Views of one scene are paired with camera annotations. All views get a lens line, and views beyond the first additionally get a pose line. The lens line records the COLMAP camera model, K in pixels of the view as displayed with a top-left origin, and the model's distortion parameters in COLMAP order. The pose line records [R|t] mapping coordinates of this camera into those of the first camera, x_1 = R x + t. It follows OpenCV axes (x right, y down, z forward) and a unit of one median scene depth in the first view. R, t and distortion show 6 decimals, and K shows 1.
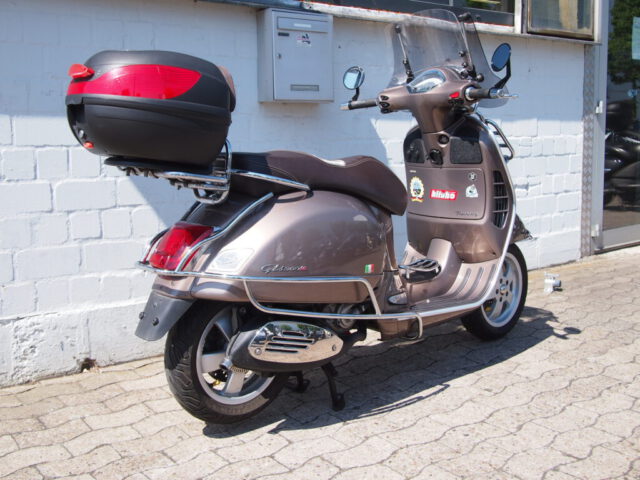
lens RADIAL K [[695.6, 0, 308.6], [0, 695.6, 232.7], [0, 0, 1]] dist [-0.021903, 0.000000]
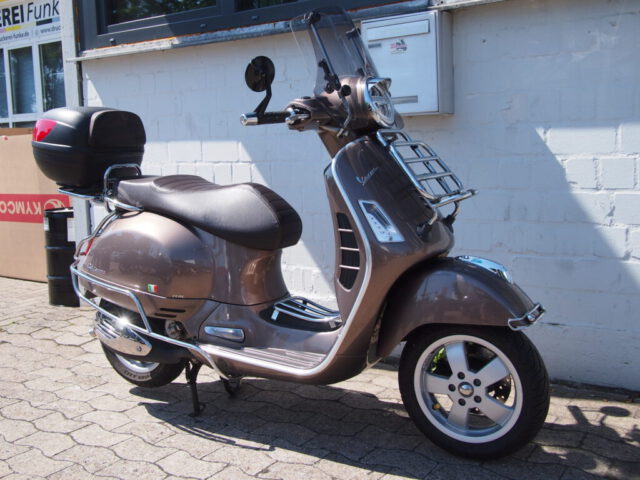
lens RADIAL K [[695.6, 0, 317.5], [0, 695.6, 234.2], [0, 0, 1]] dist [-0.021903, 0.000000]
pose [[0.313819, 0.127820, -0.940840, 0.964751], [-0.097664, 0.989987, 0.101921, -0.138176], [0.944447, 0.059902, 0.323160, 0.724524]]
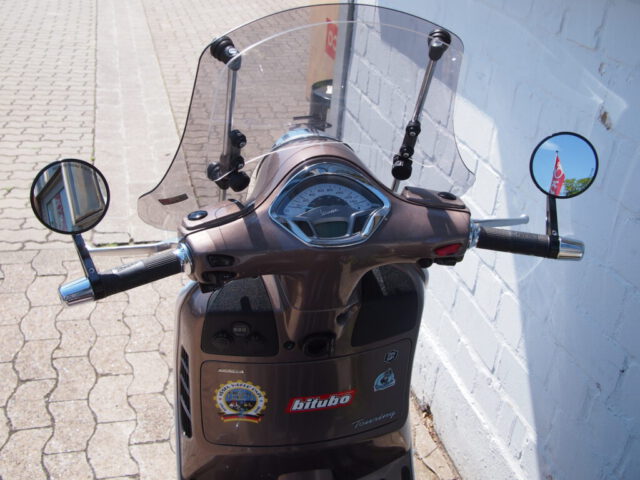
lens RADIAL K [[695.6, 0, 320.3], [0, 695.6, 236.2], [0, 0, 1]] dist [-0.021903, 0.000000]
pose [[-0.369350, 0.422190, -0.827850, 0.321701], [-0.200941, 0.833483, 0.514713, -0.381432], [0.907305, 0.356459, -0.223012, 1.027815]]
